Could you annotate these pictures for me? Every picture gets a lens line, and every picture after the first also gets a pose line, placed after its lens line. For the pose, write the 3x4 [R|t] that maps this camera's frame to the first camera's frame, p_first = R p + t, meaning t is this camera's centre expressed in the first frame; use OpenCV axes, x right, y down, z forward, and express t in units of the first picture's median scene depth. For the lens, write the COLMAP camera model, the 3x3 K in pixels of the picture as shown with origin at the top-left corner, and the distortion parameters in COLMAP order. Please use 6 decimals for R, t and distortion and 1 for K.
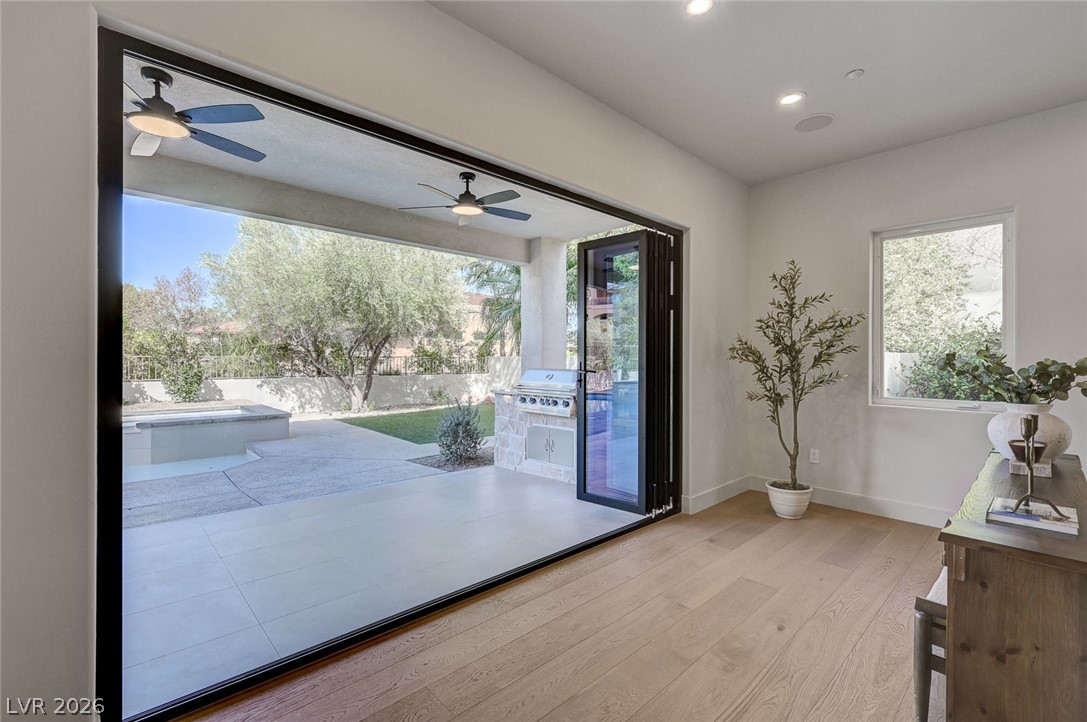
lens RADIAL K [[474.2, 0, 548.3], [0, 474.2, 358.9], [0, 0, 1]] dist [-0.001559, 0.000127]
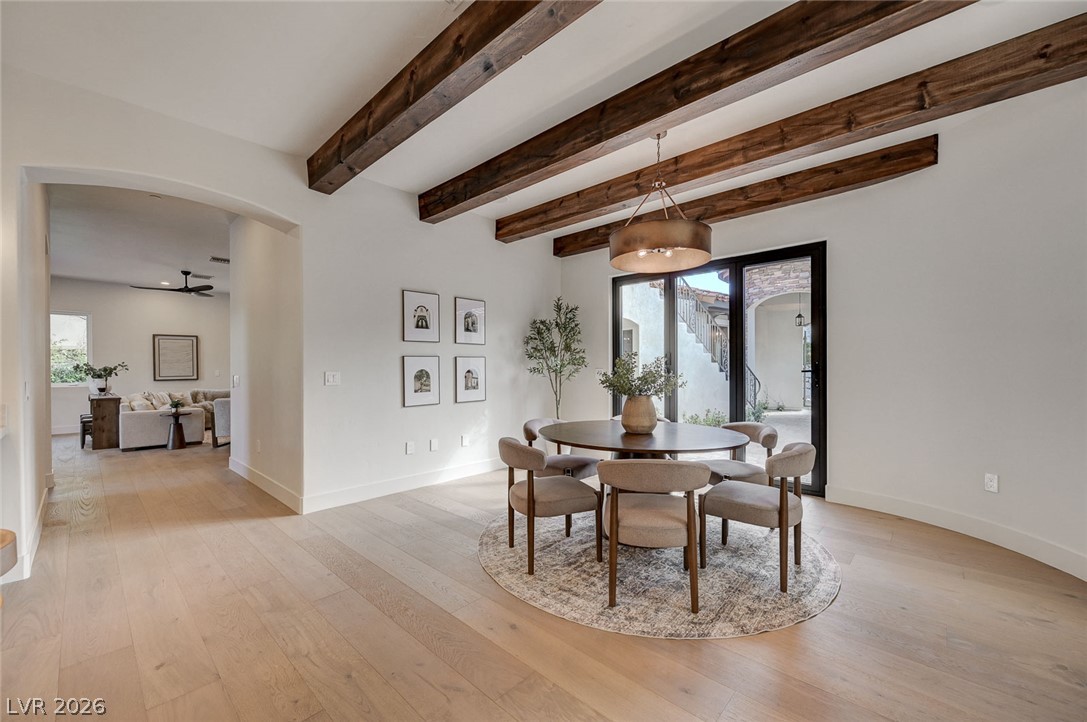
lens RADIAL K [[431.9, 0, 546.7], [0, 431.9, 366.4], [0, 0, 1]] dist [-0.001153, 0.000033]
pose [[-0.064564, -0.001623, 0.997912, -0.580687], [0.005674, 0.999982, 0.001993, 0.003570], [-0.997897, 0.005791, -0.064554, -0.508377]]
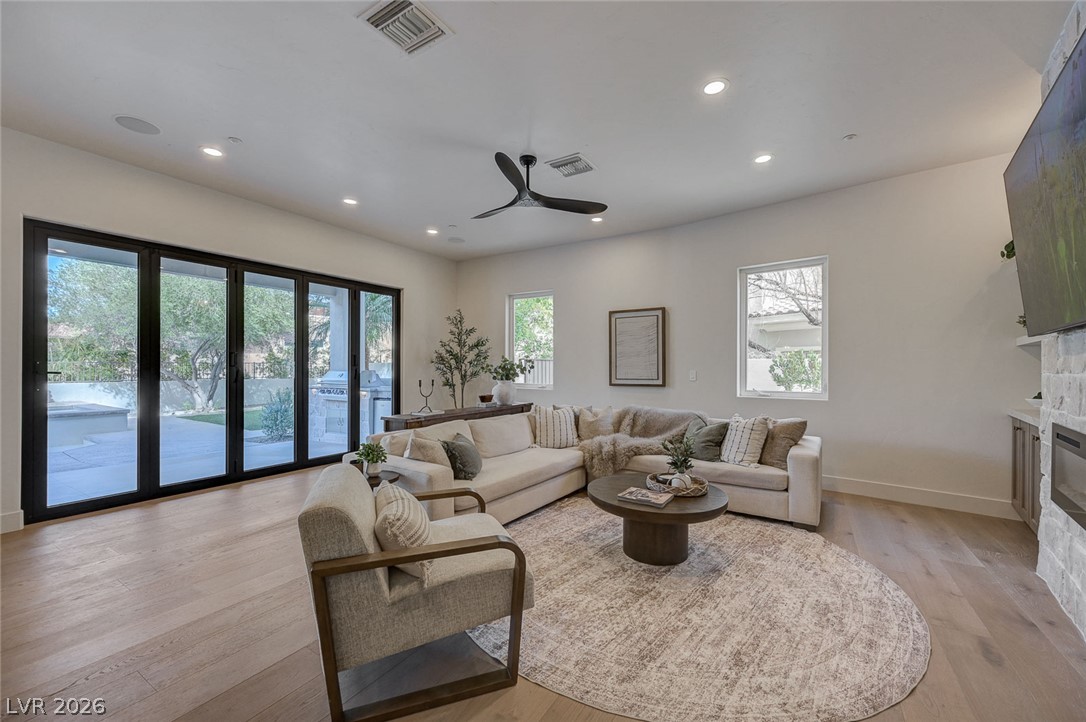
lens RADIAL K [[431.5, 0, 549.0], [0, 431.5, 364.9], [0, 0, 1]] dist [-0.001153, 0.000033]
pose [[0.964550, 0.000553, 0.263901, 0.156447], [0.000319, 0.999995, -0.003261, 0.005590], [-0.263902, 0.003229, 0.964544, -0.268785]]
